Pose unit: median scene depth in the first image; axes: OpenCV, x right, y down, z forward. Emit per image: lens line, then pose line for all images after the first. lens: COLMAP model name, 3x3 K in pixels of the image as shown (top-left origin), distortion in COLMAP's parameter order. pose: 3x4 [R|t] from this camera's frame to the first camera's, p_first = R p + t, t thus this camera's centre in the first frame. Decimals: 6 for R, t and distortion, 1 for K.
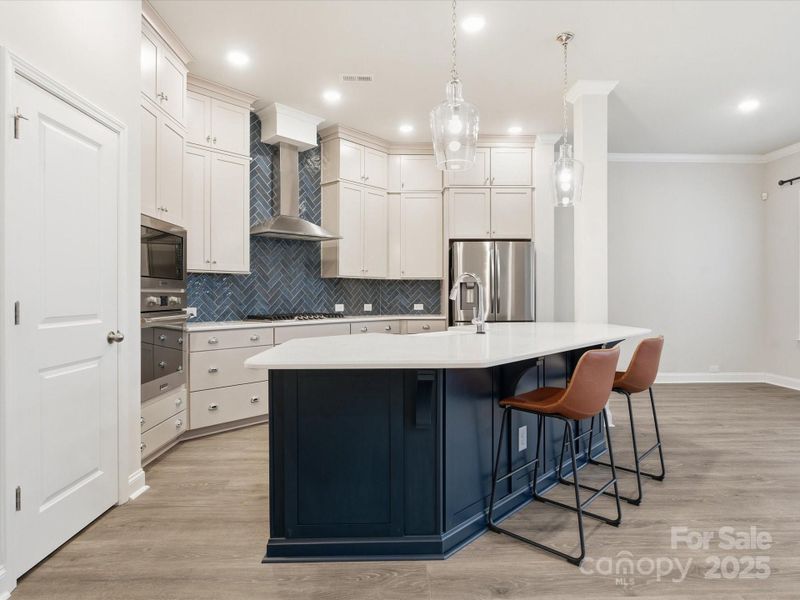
lens RADIAL K [[461.7, 0, 401.8], [0, 461.7, 294.1], [0, 0, 1]] dist [-0.005476, -0.001115]
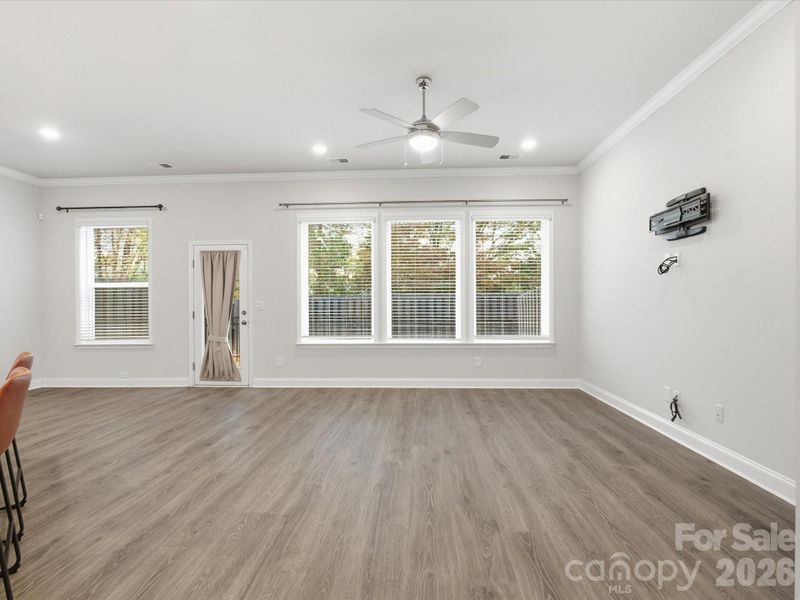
lens RADIAL K [[402.1, 0, 401.2], [0, 402.1, 302.6], [0, 0, 1]] dist [-0.002406, -0.000230]
pose [[0.082342, -0.002516, 0.996601, -0.123734], [0.006588, 0.999976, 0.001980, -0.007043], [-0.996582, 0.006402, 0.082356, 0.095368]]
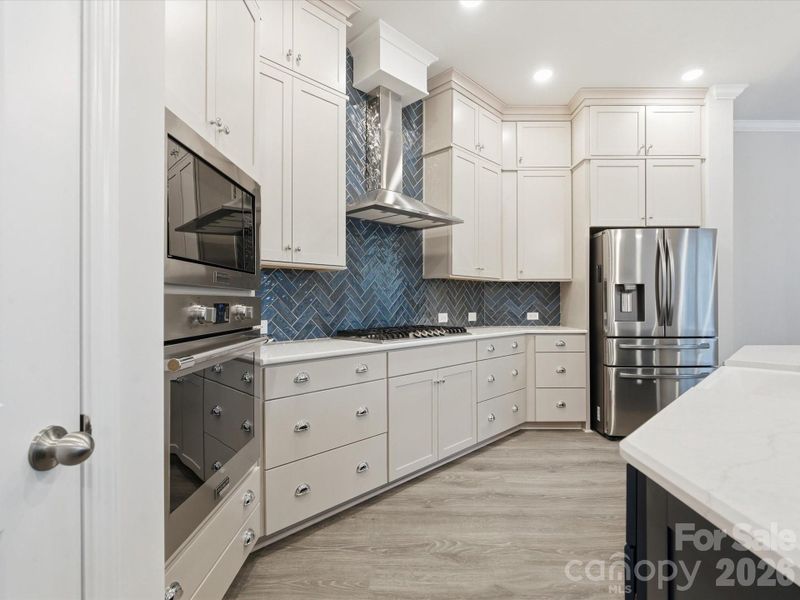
lens RADIAL K [[394.4, 0, 402.2], [0, 394.4, 299.8], [0, 0, 1]] dist [-0.004081, 0.000008]
pose [[0.999299, 0.001083, -0.037412, -0.218242], [-0.001108, 0.999999, -0.000652, 0.000298], [0.037411, 0.000693, 0.999300, 0.416196]]
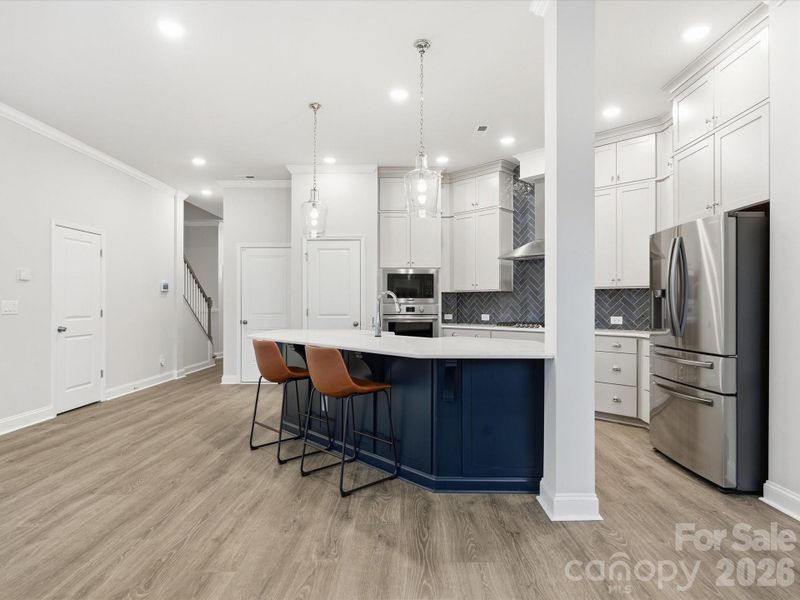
lens RADIAL K [[448.4, 0, 403.4], [0, 448.4, 297.7], [0, 0, 1]] dist [-0.002864, 0.004015]
pose [[-0.042376, -0.013053, -0.999016, 0.971283], [0.004207, 0.999903, -0.013243, -0.007691], [0.999093, -0.004764, -0.042317, 0.743576]]
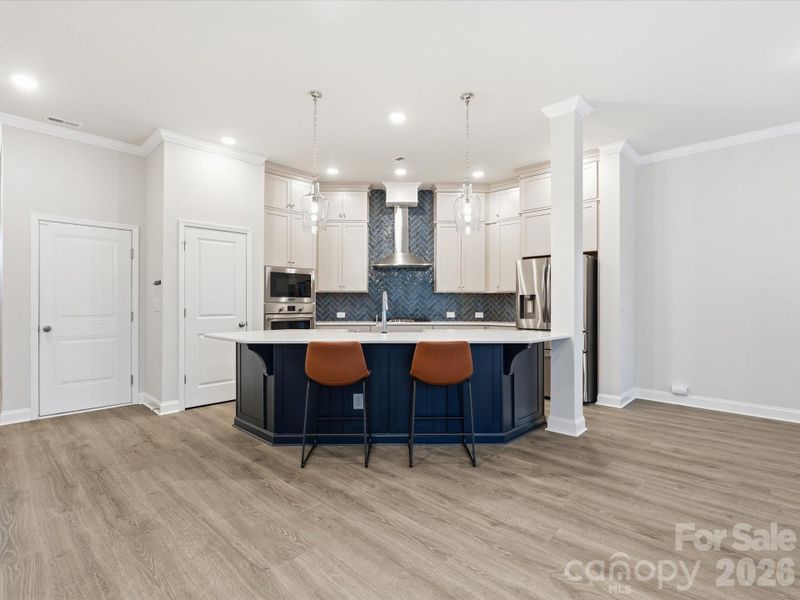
lens RADIAL K [[402.1, 0, 403.7], [0, 402.1, 296.9], [0, 0, 1]] dist [-0.002406, -0.000230]
pose [[0.701193, -0.011063, -0.712886, 0.741758], [0.001248, 0.999897, -0.014290, -0.007275], [0.712970, 0.009131, 0.701135, 0.096460]]
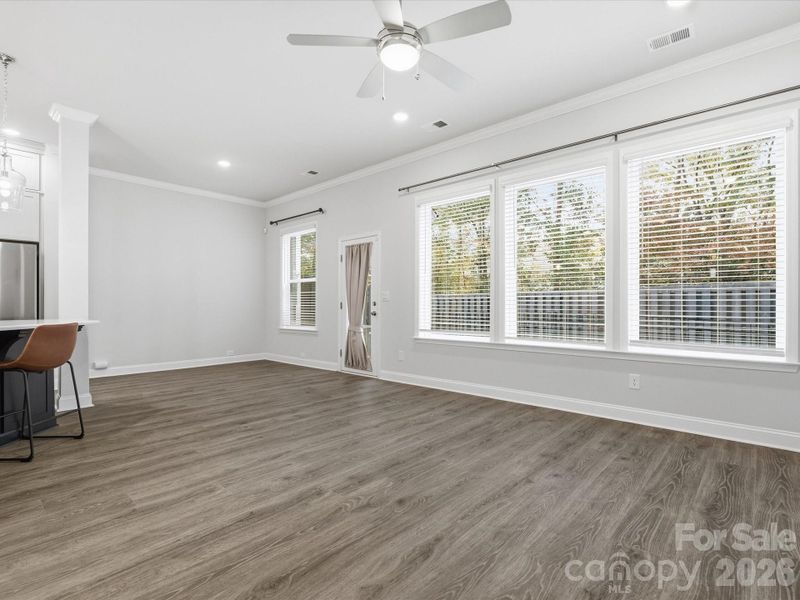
lens RADIAL K [[402.1, 0, 401.4], [0, 402.1, 300.2], [0, 0, 1]] dist [-0.002406, -0.000230]
pose [[0.694196, 0.004110, 0.719775, 0.241320], [0.003147, 0.999957, -0.008745, 0.024474], [-0.719779, 0.008336, 0.694153, -0.252915]]
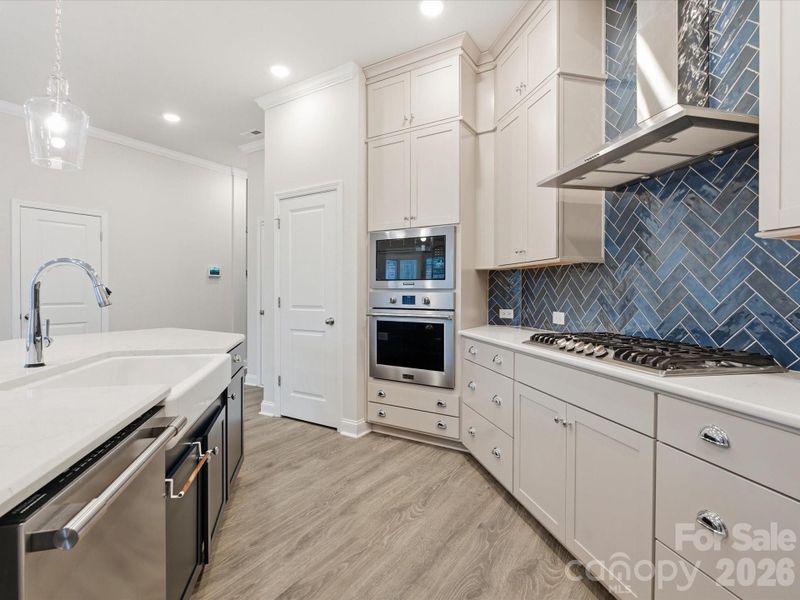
lens RADIAL K [[402.1, 0, 404.9], [0, 402.1, 293.9], [0, 0, 1]] dist [-0.002406, -0.000230]
pose [[-0.549580, 0.003398, -0.835435, 0.216153], [0.001306, 0.999994, 0.003208, -0.002648], [0.835440, 0.000672, -0.549581, 1.082800]]
